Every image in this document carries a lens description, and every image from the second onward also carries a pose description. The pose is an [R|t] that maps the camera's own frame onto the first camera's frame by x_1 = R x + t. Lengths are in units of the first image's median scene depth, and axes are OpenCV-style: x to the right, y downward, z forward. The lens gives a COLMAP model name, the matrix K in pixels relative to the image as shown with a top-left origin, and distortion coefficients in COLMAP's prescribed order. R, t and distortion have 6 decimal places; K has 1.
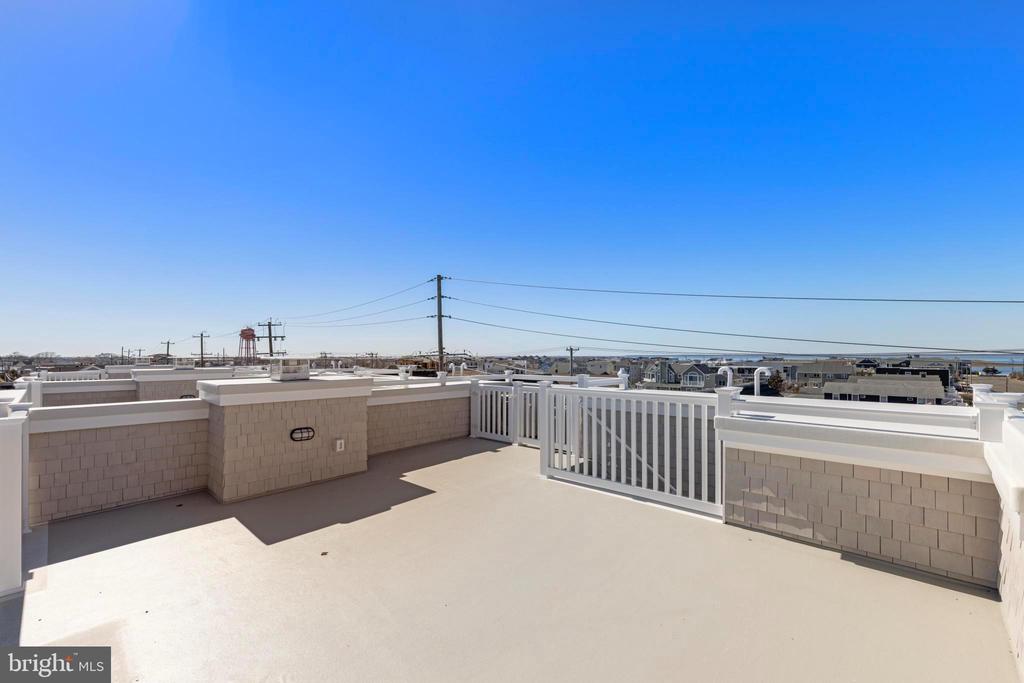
lens RADIAL K [[439.2, 0, 511.3], [0, 439.2, 357.1], [0, 0, 1]] dist [-0.001407, -0.000143]
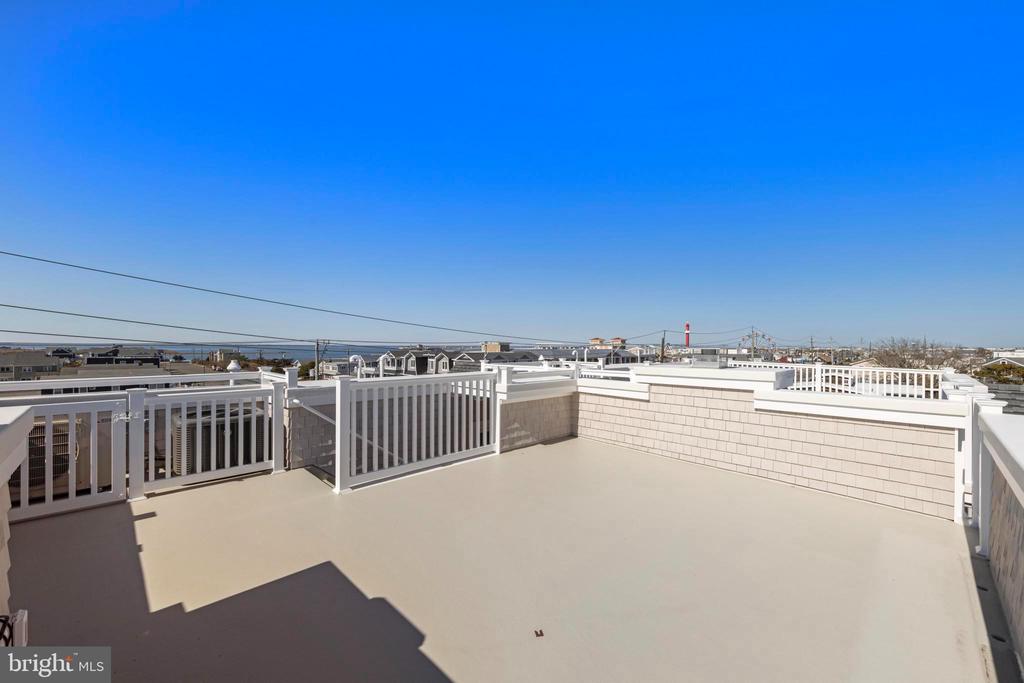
lens RADIAL K [[404.9, 0, 512.0], [0, 404.9, 341.5], [0, 0, 1]] dist [0.001033, 0.000050]
pose [[0.022443, 0.013781, 0.999653, -0.697741], [-0.000376, 0.999905, -0.013776, 0.000044], [-0.999748, -0.000067, 0.022446, 0.673536]]
